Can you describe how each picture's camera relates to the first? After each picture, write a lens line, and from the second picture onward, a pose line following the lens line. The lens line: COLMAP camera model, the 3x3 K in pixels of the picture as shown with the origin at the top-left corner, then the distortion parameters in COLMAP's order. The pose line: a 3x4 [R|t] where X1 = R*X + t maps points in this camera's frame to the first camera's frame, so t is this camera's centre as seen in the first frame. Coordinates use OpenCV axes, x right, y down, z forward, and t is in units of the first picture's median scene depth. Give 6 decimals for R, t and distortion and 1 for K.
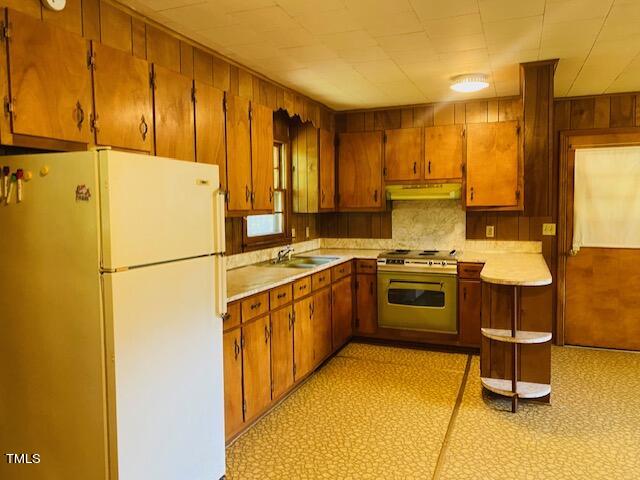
lens RADIAL K [[484.3, 0, 319.6], [0, 484.3, 237.0], [0, 0, 1]] dist [0.034619, -0.040967]
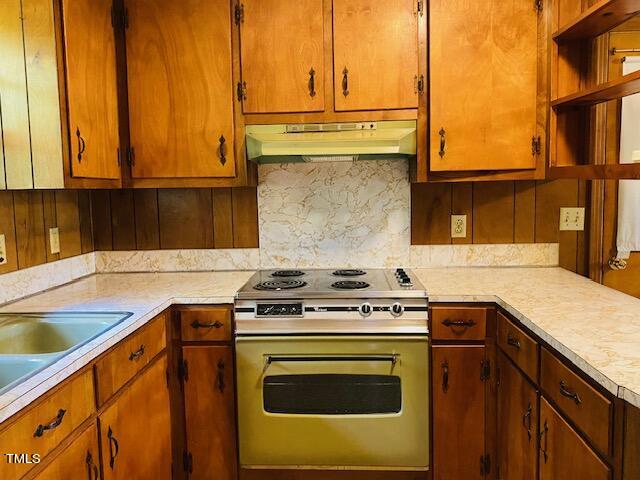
lens RADIAL K [[514.9, 0, 314.9], [0, 514.9, 236.8], [0, 0, 1]] dist [0.038245, -0.043860]
pose [[0.946921, -0.036872, 0.319344, 0.049836], [0.031002, 0.999244, 0.023447, -0.018454], [-0.319967, -0.012302, 0.947349, 0.588537]]
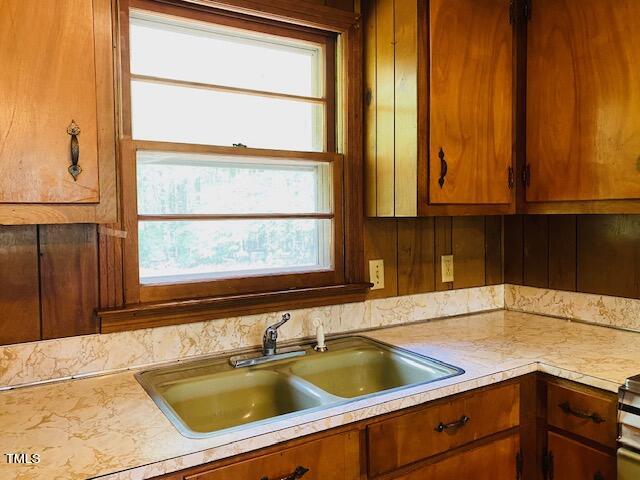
lens RADIAL K [[514.9, 0, 313.8], [0, 514.9, 235.5], [0, 0, 1]] dist [0.038245, -0.043860]
pose [[0.794614, 0.022517, -0.606698, 0.158430], [-0.032909, 0.999440, -0.006008, -0.034181], [0.606223, 0.024740, 0.794910, 0.692237]]
